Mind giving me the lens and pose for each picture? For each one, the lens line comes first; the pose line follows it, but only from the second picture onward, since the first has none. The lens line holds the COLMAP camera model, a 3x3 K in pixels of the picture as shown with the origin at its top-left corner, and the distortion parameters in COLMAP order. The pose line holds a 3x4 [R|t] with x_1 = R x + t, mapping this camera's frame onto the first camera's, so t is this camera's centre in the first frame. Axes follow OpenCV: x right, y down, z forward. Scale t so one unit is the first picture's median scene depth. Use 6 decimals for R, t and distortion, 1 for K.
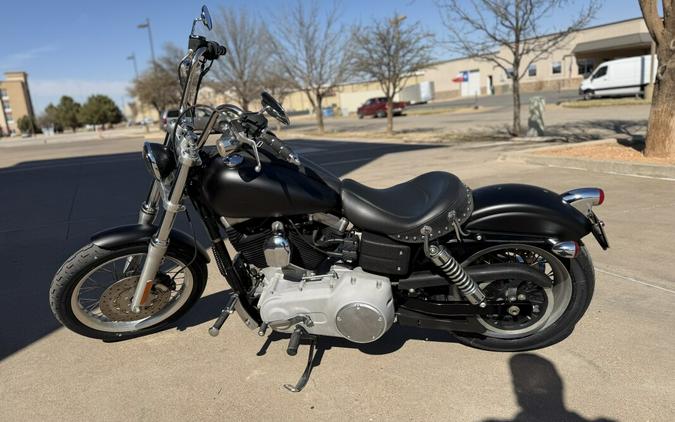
lens RADIAL K [[502.7, 0, 337.5], [0, 502.7, 211.0], [0, 0, 1]] dist [-0.003656, -0.003029]
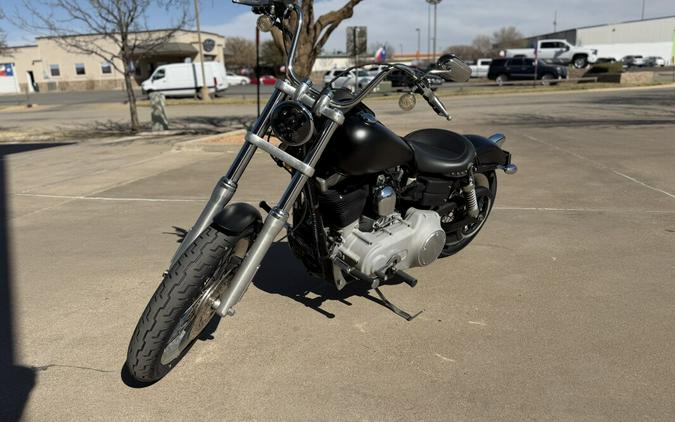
lens RADIAL K [[502.7, 0, 337.5], [0, 502.7, 211.0], [0, 0, 1]] dist [-0.003656, -0.003029]
pose [[0.604593, -0.146364, 0.782972, -0.143917], [0.153068, 0.986001, 0.066121, 0.001623], [-0.781689, 0.079872, 0.618533, 0.055328]]
